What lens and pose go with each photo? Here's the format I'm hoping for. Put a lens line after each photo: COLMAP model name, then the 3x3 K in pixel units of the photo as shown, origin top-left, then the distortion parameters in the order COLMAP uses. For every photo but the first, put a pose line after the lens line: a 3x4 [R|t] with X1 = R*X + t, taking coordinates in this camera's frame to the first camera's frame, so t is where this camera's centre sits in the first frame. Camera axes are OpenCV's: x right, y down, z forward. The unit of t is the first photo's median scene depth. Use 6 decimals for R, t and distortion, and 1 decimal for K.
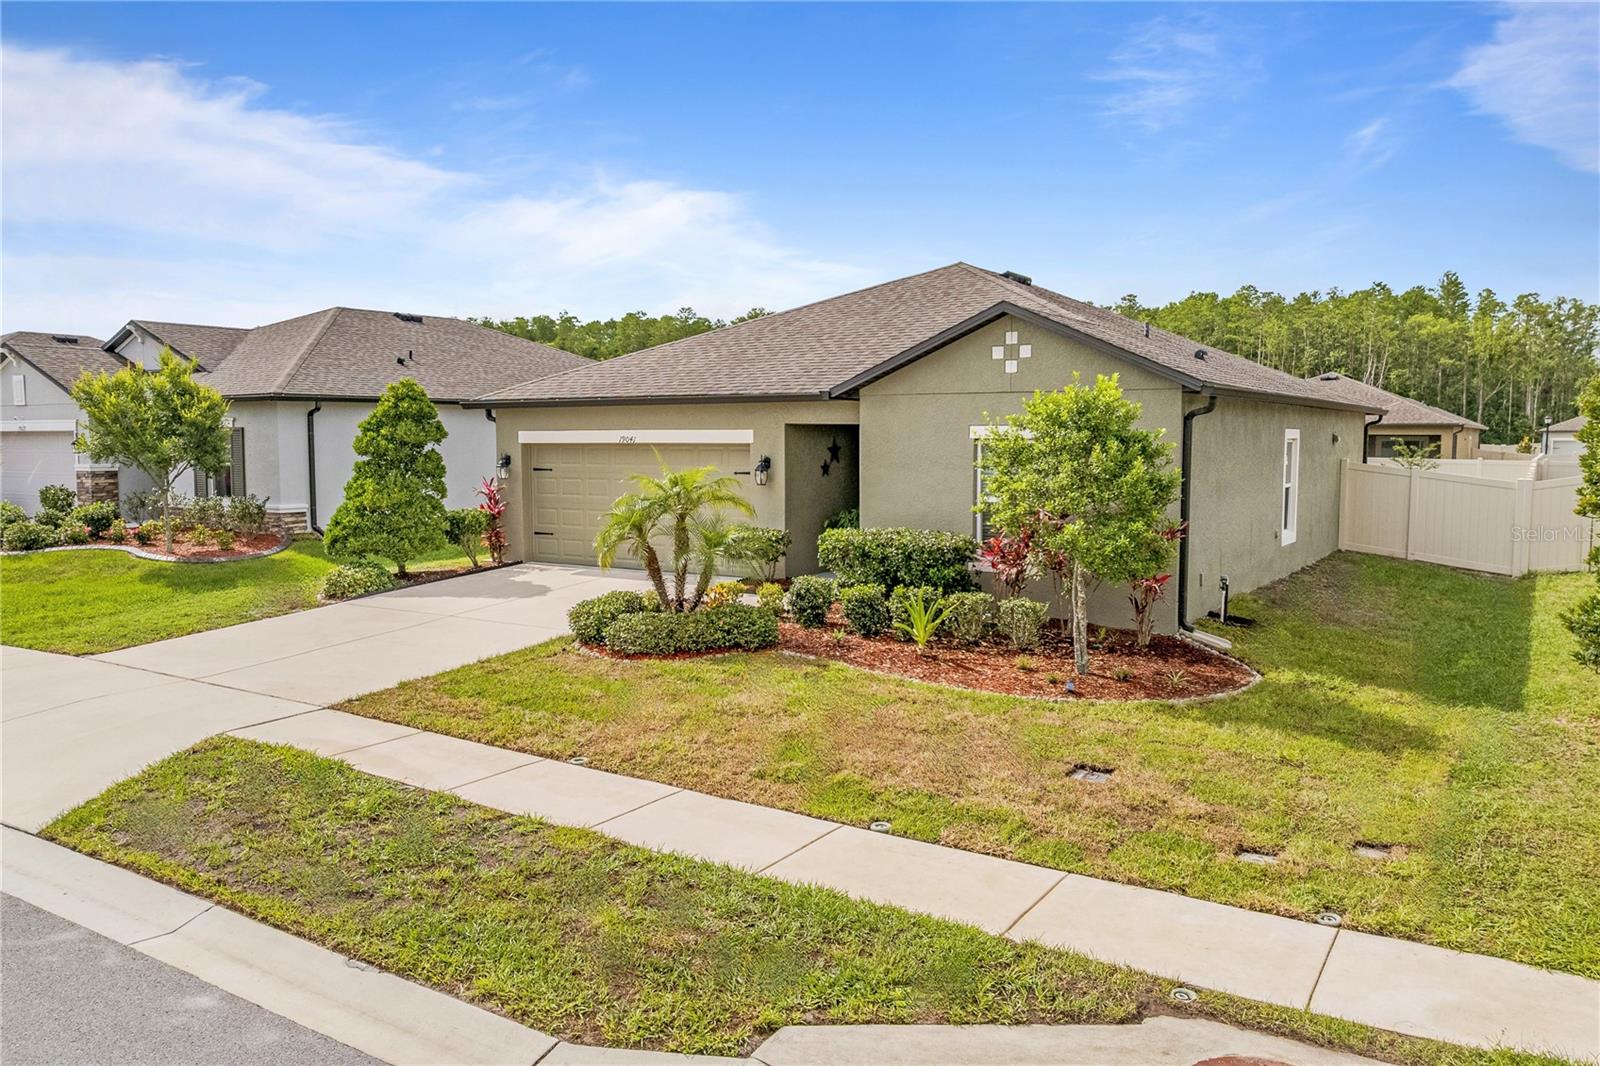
lens RADIAL K [[1171.7, 0, 800.0], [0, 1171.7, 533.0], [0, 0, 1]] dist [-0.024609, 0.000983]
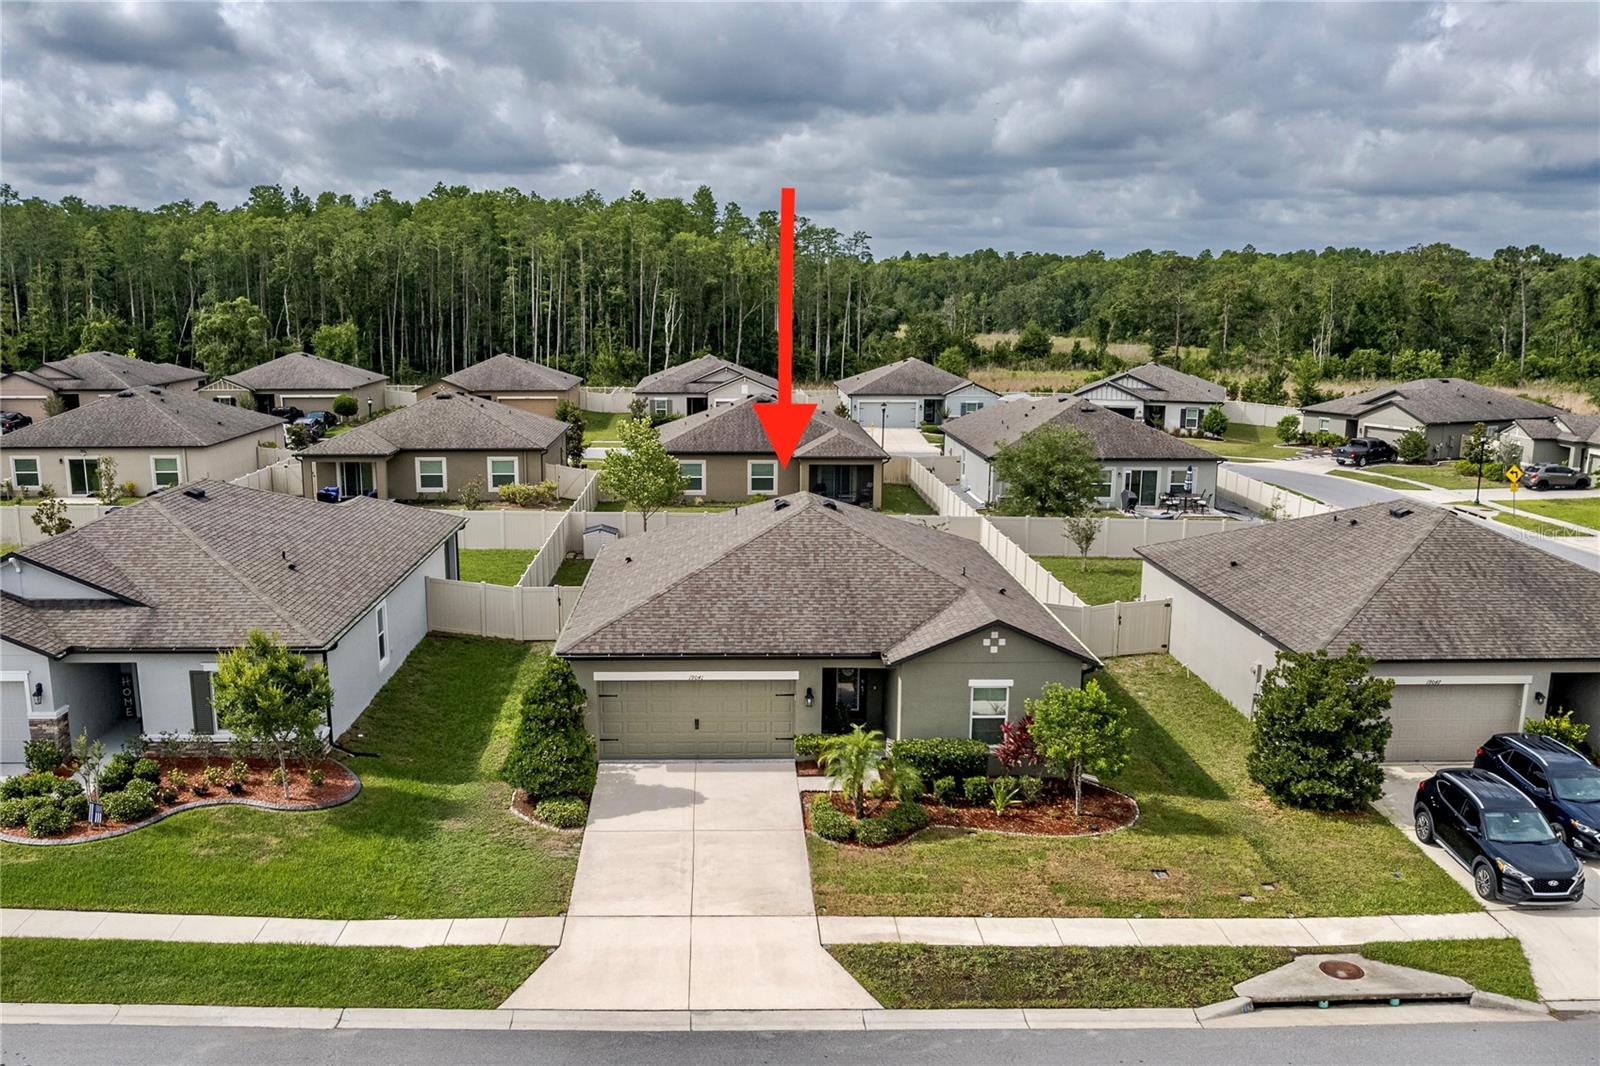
lens RADIAL K [[1398.7, 0, 729.6], [0, 1398.7, 631.3], [0, 0, 1]] dist [-0.028511, 0.005173]
pose [[0.847833, -0.115445, 0.517544, -1.024557], [0.043619, 0.987889, 0.148906, -0.400777], [-0.528466, -0.103673, 0.842600, -0.510133]]
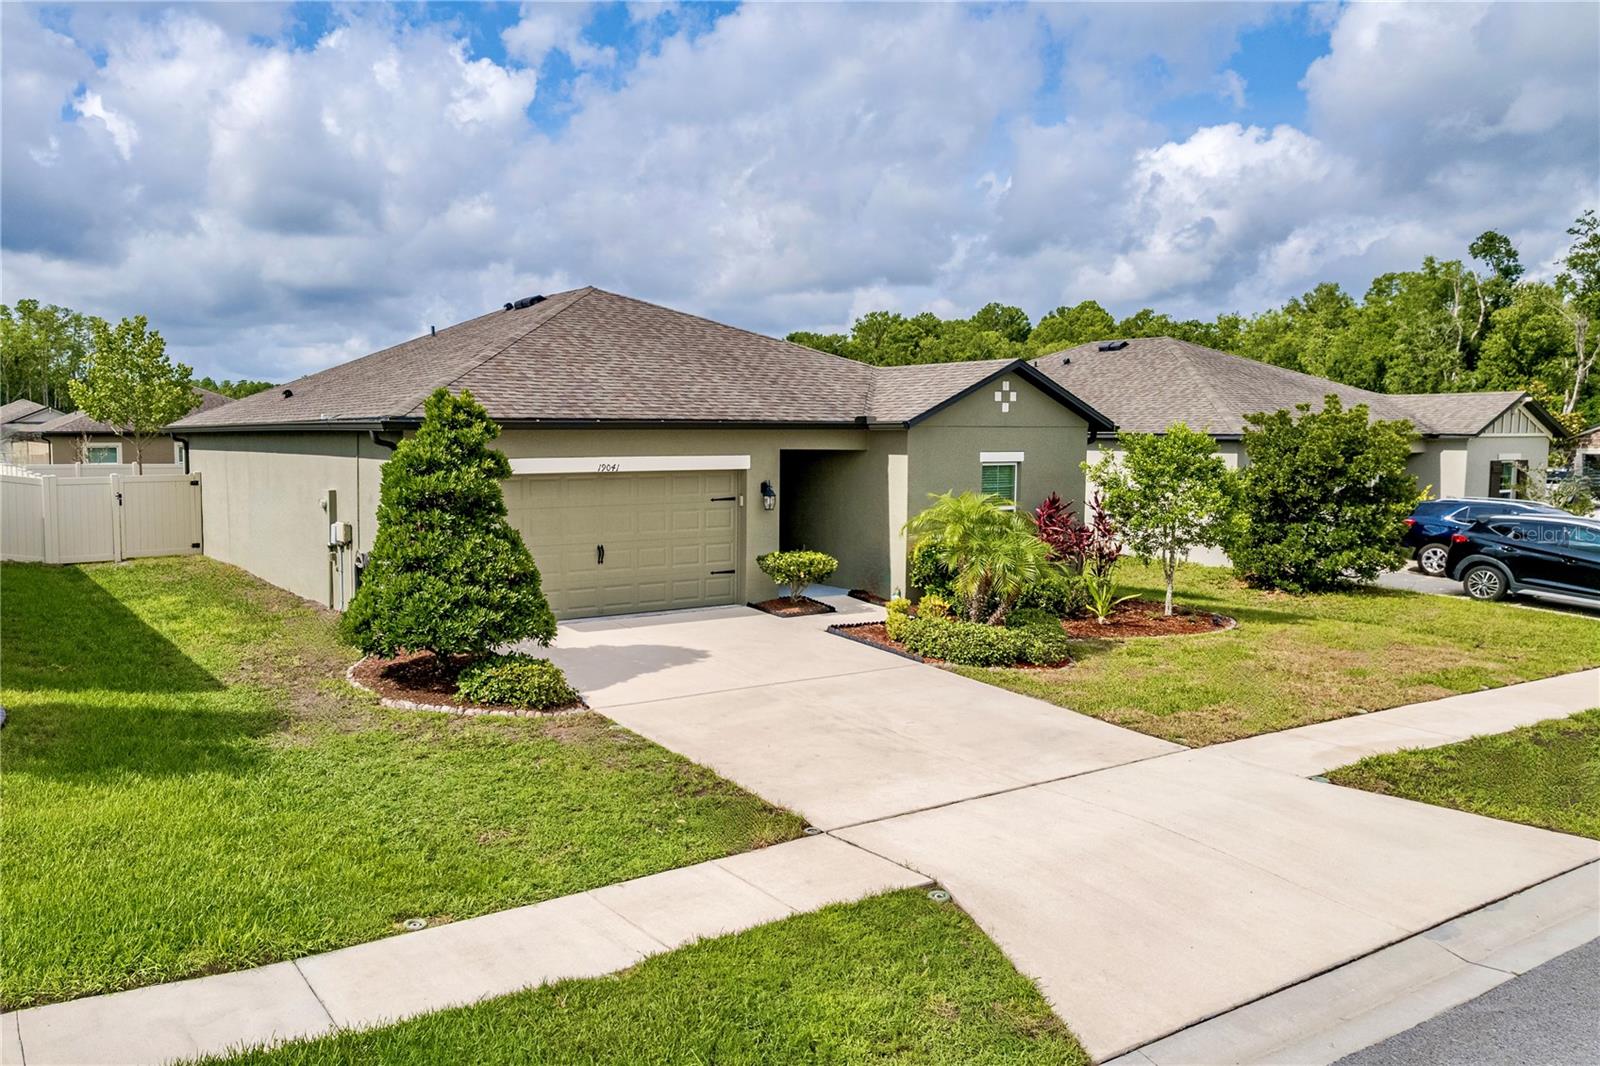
lens RADIAL K [[1243.3, 0, 673.3], [0, 1243.3, 531.9], [0, 0, 1]] dist [-0.029763, 0.009997]
pose [[0.442227, -0.072337, 0.893981, -0.957242], [0.074473, 0.996262, 0.043773, -0.069641], [-0.893806, 0.047220, 0.445961, 0.546637]]
